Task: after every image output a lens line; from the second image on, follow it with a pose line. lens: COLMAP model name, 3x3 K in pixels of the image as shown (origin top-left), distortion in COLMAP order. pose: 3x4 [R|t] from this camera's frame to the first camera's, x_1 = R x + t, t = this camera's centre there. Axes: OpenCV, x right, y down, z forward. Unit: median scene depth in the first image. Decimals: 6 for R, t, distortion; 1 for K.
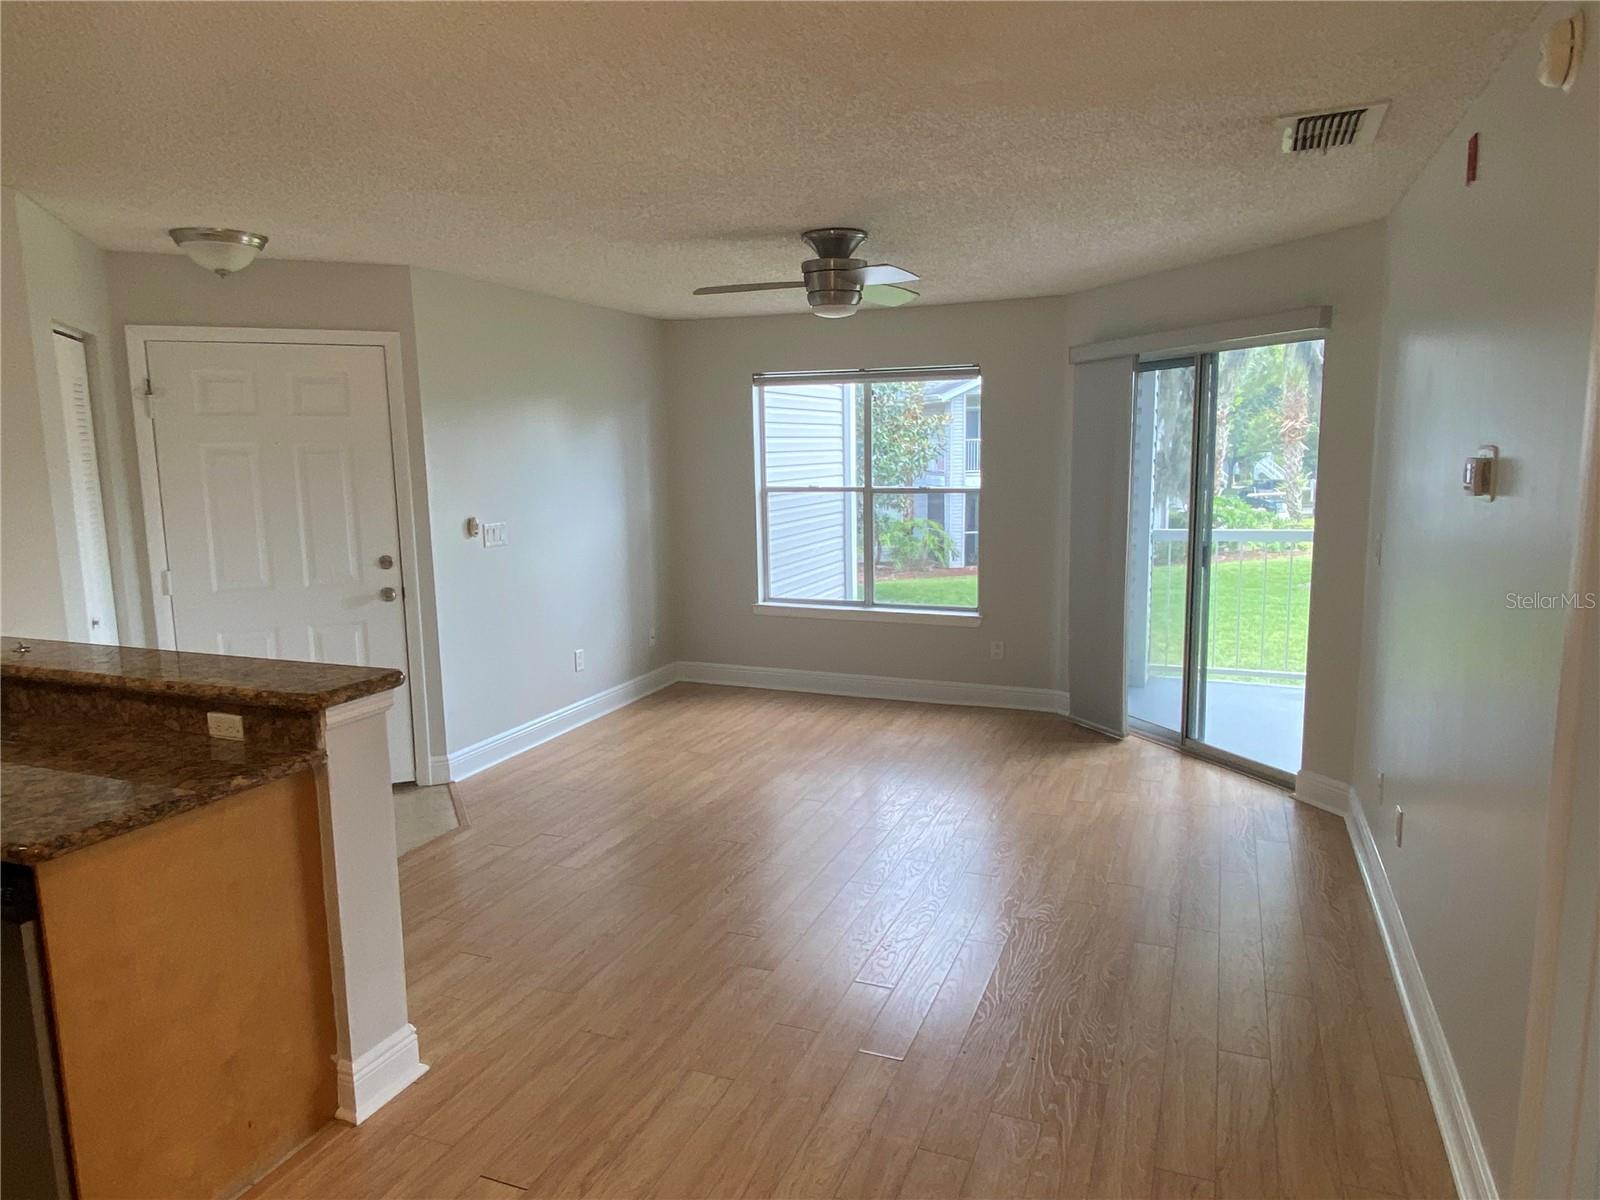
lens RADIAL K [[1023.5, 0, 802.2], [0, 1023.5, 597.9], [0, 0, 1]] dist [0.002813, -0.004965]
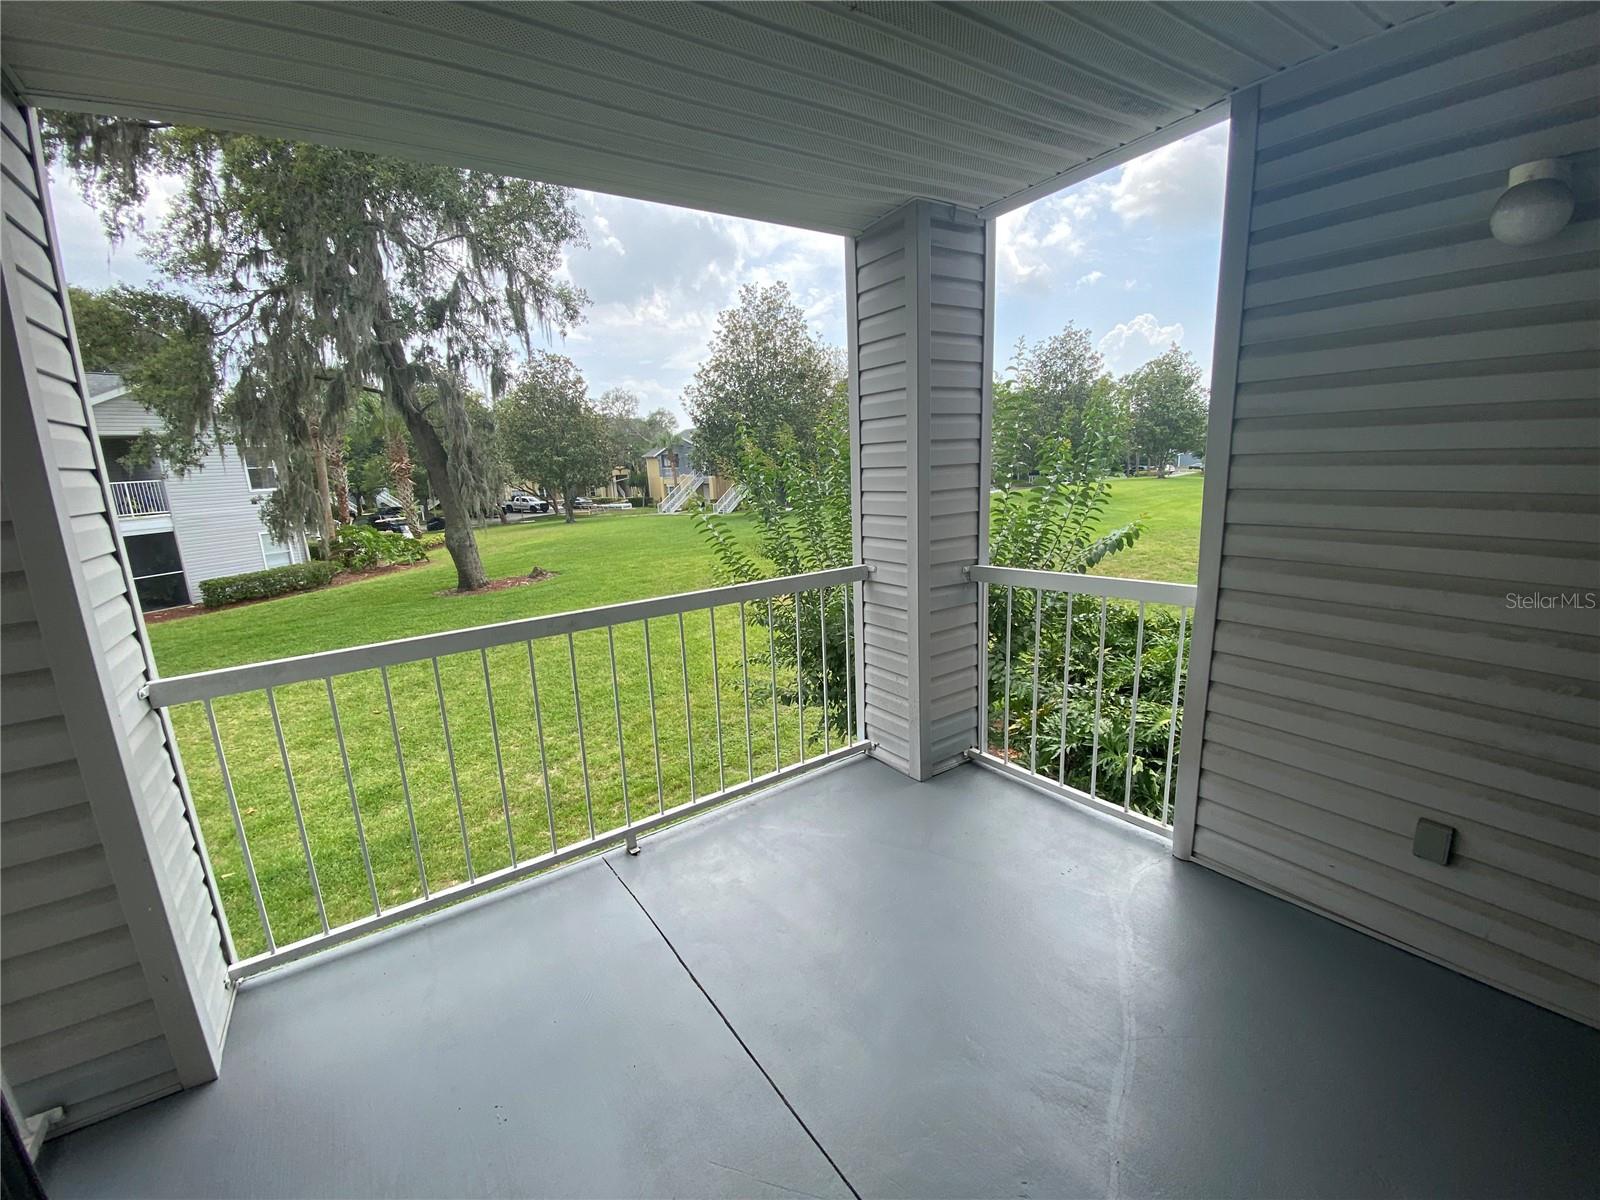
lens RADIAL K [[645.9, 0, 800.0], [0, 645.9, 600.0], [0, 0, 1]] dist [-0.000954, -0.000083]
pose [[0.545485, -0.171026, 0.820485, 0.307913], [0.144159, 0.983515, 0.109167, -0.100864], [-0.825630, 0.058731, 0.561147, 0.762091]]
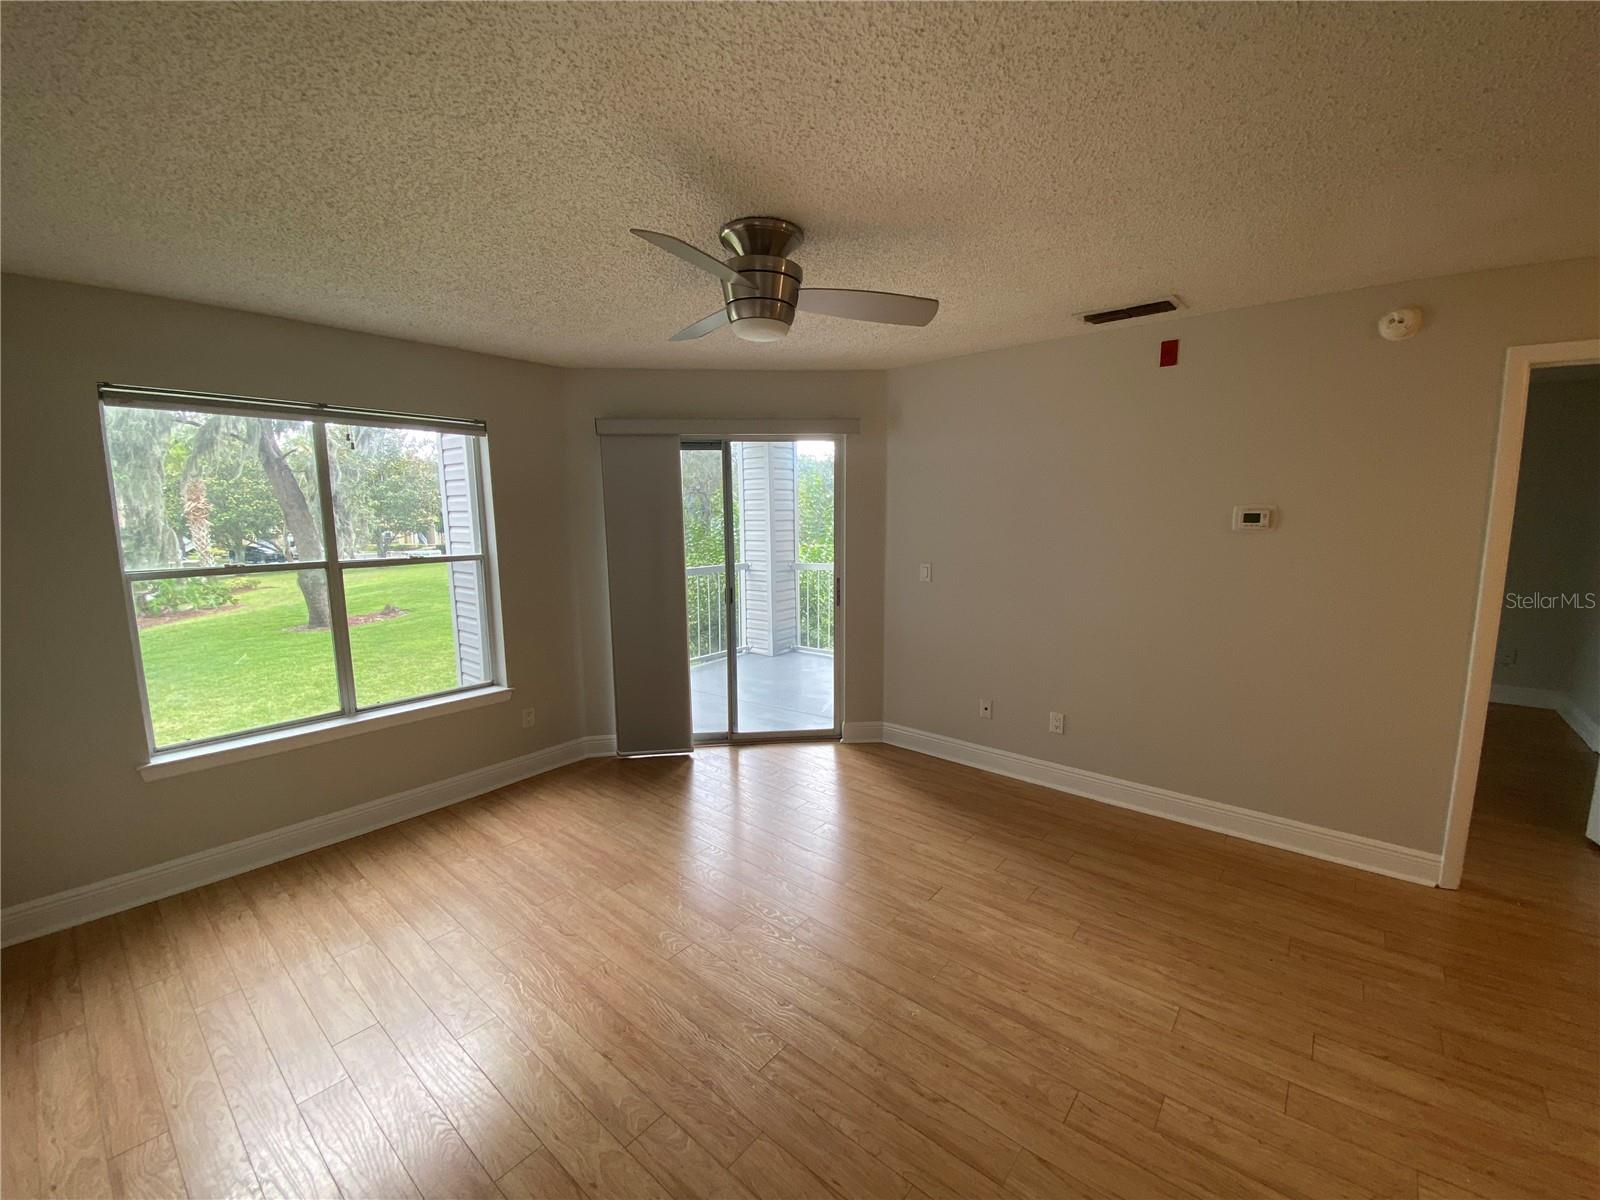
lens RADIAL K [[628.3, 0, 800.0], [0, 628.3, 600.0], [0, 0, 1]] dist [-0.007777, -0.000067]
pose [[0.292713, -0.115466, 0.949203, -0.297970], [0.140004, 0.987159, 0.076909, -0.071803], [-0.945895, 0.110380, 0.305121, 0.574786]]
